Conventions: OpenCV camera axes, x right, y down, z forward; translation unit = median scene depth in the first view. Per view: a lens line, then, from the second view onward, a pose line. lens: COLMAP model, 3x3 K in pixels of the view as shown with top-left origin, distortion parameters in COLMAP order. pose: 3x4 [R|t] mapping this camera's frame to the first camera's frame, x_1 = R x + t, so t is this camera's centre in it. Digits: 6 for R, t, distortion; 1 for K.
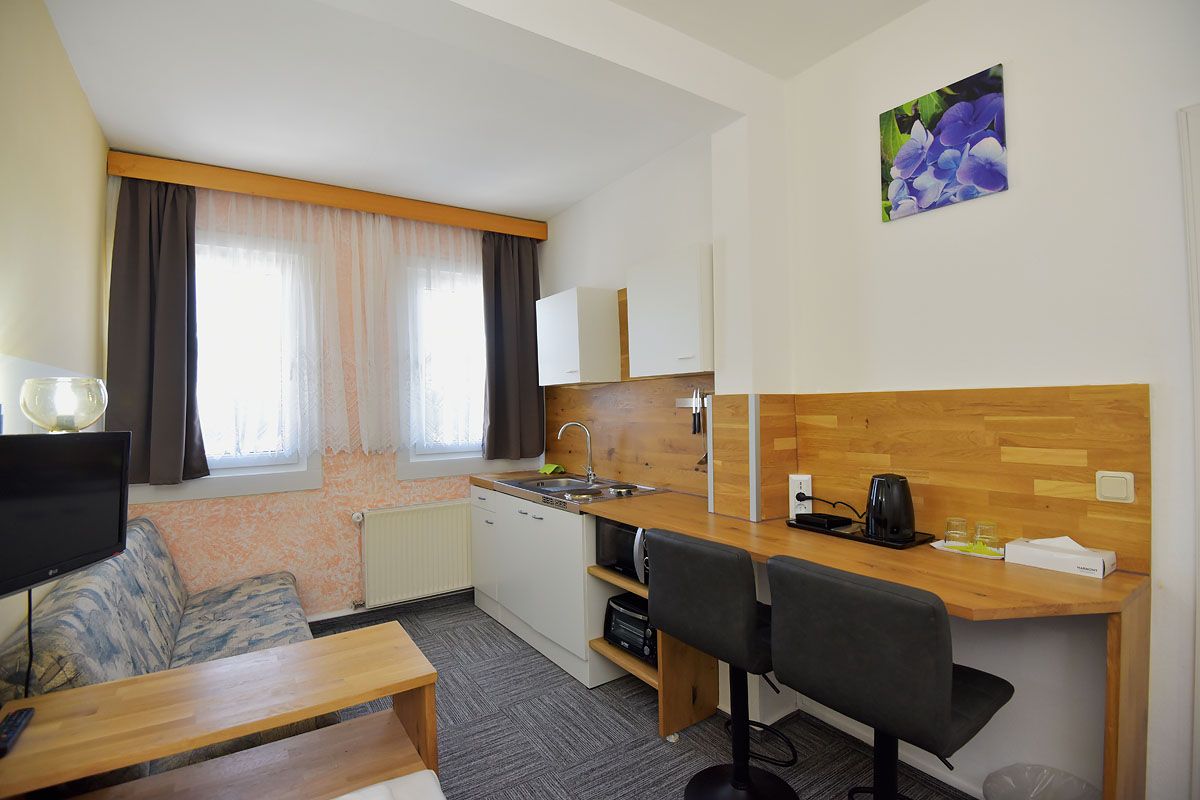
lens RADIAL K [[560.7, 0, 601.7], [0, 560.7, 395.7], [0, 0, 1]] dist [-0.029841, -0.004515]
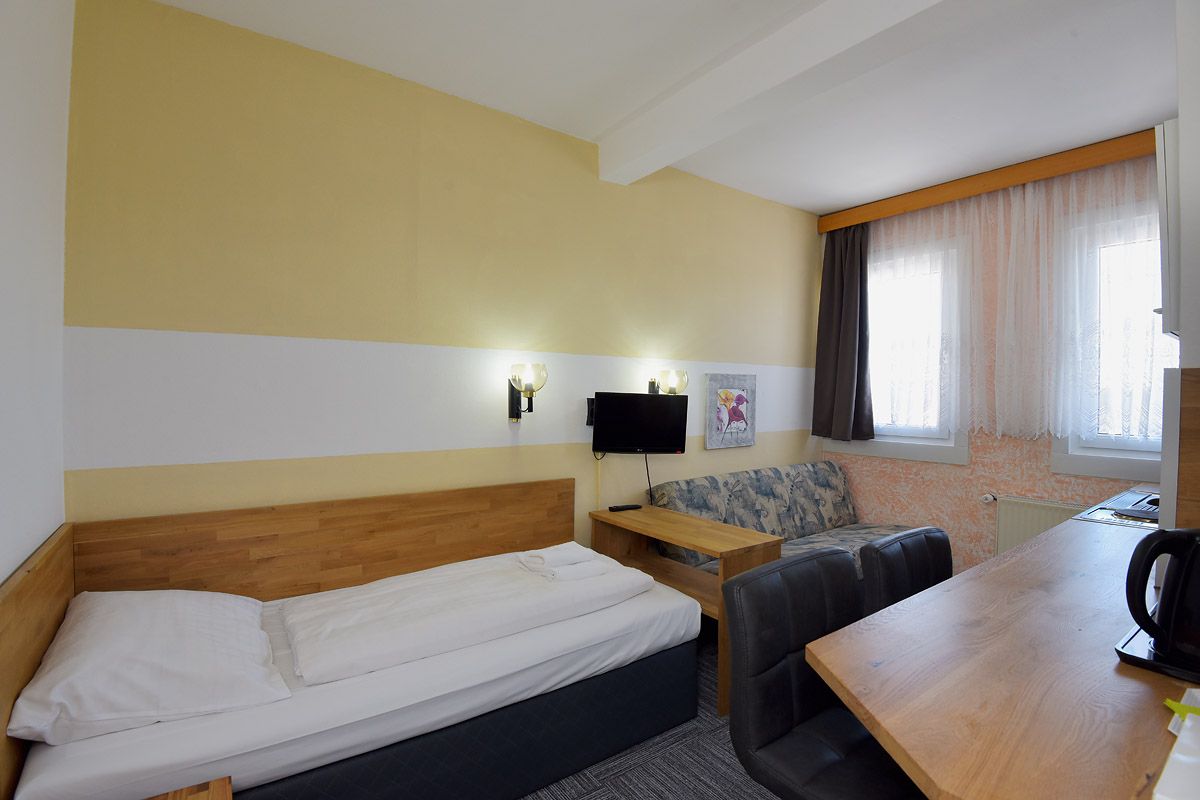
lens RADIAL K [[560.7, 0, 603.2], [0, 560.7, 401.5], [0, 0, 1]] dist [-0.029841, -0.004515]
pose [[0.053182, 0.033094, -0.998036, 0.537639], [-0.004390, 0.999449, 0.032907, 0.013735], [0.998575, 0.002632, 0.053298, 0.262921]]
